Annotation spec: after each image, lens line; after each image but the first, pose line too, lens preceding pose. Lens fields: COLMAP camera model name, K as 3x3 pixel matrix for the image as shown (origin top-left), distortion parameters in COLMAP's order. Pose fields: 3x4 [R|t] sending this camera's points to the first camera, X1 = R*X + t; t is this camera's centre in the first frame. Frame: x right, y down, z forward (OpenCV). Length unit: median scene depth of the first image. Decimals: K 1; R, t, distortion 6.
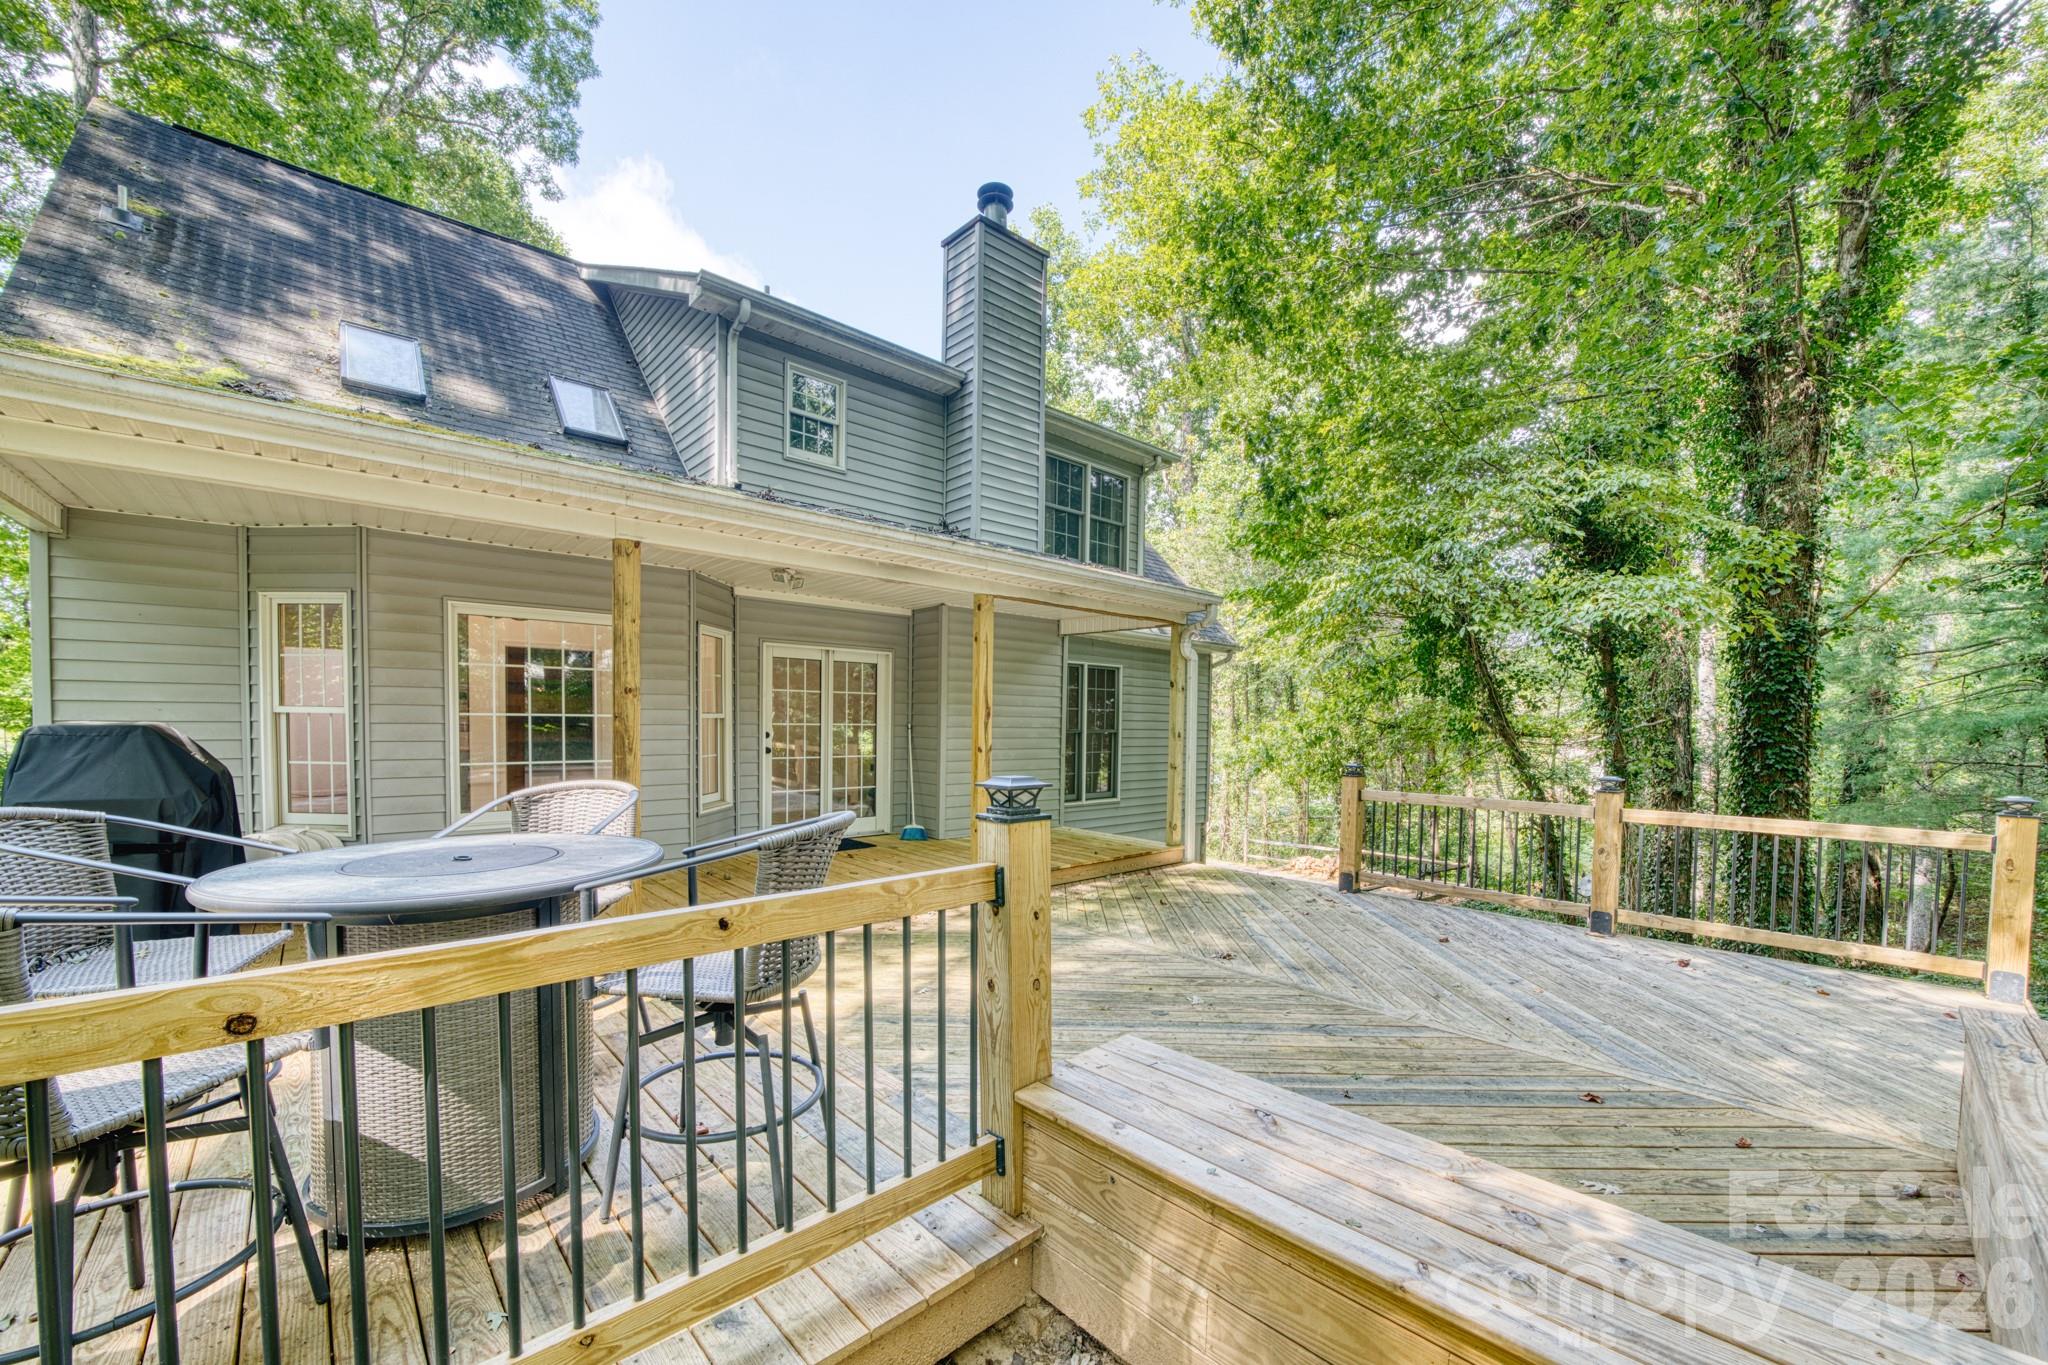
lens RADIAL K [[786.3, 0, 1020.5], [0, 786.3, 763.4], [0, 0, 1]] dist [0.000015, -0.000001]
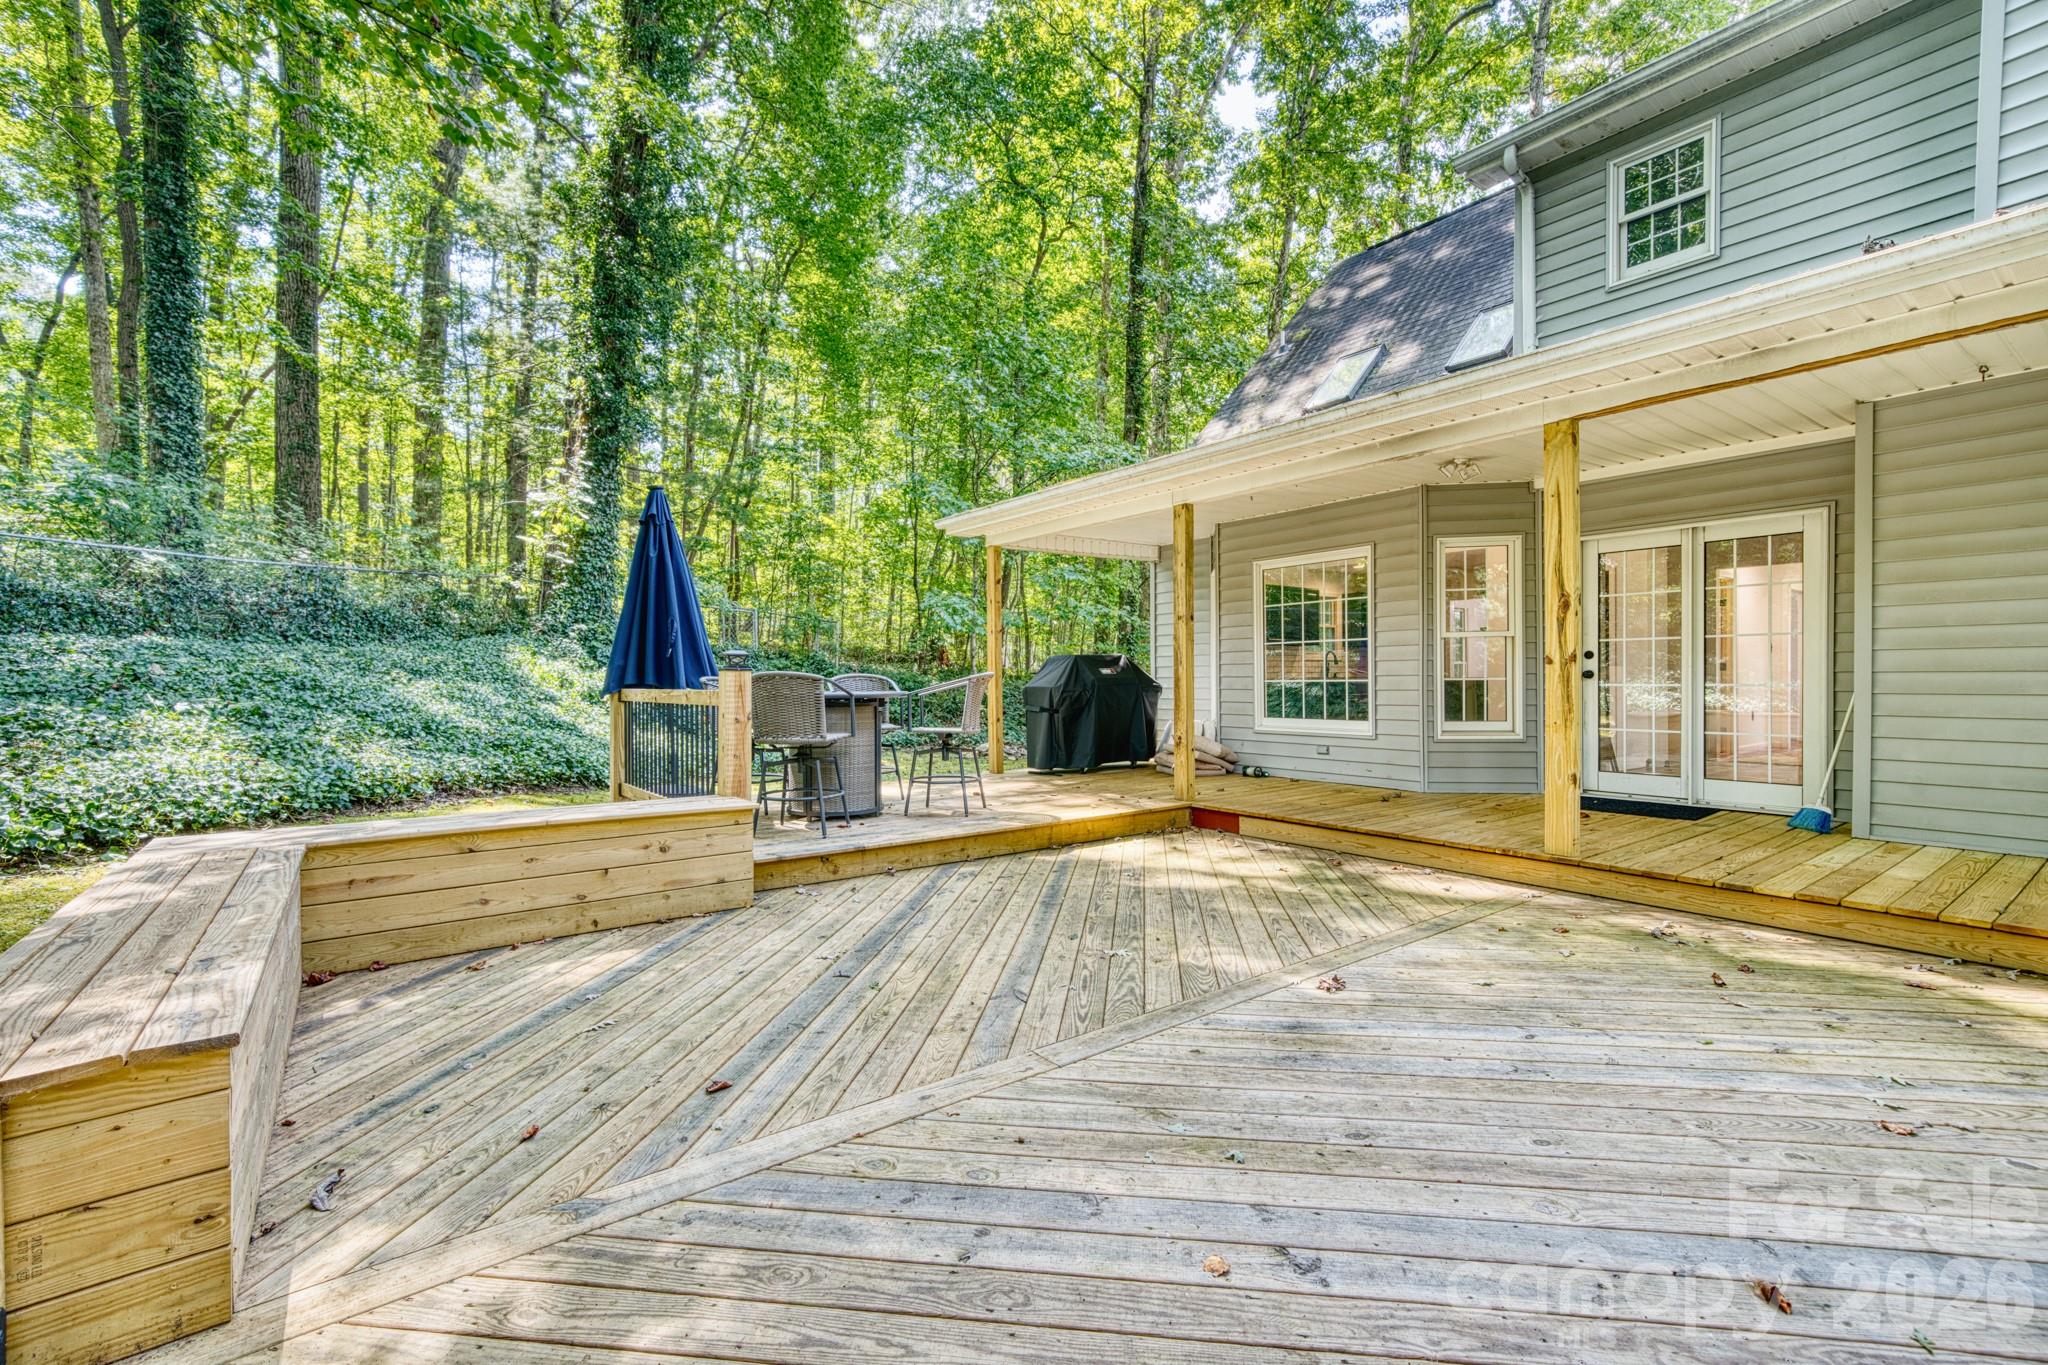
lens RADIAL K [[882.4, 0, 1024.5], [0, 882.4, 685.6], [0, 0, 1]] dist [0.000433, 0.000101]
pose [[-0.094206, -0.003405, -0.995547, 0.640474], [-0.039060, 0.999237, 0.000279, 0.018270], [0.994786, 0.038913, -0.094267, 0.558488]]
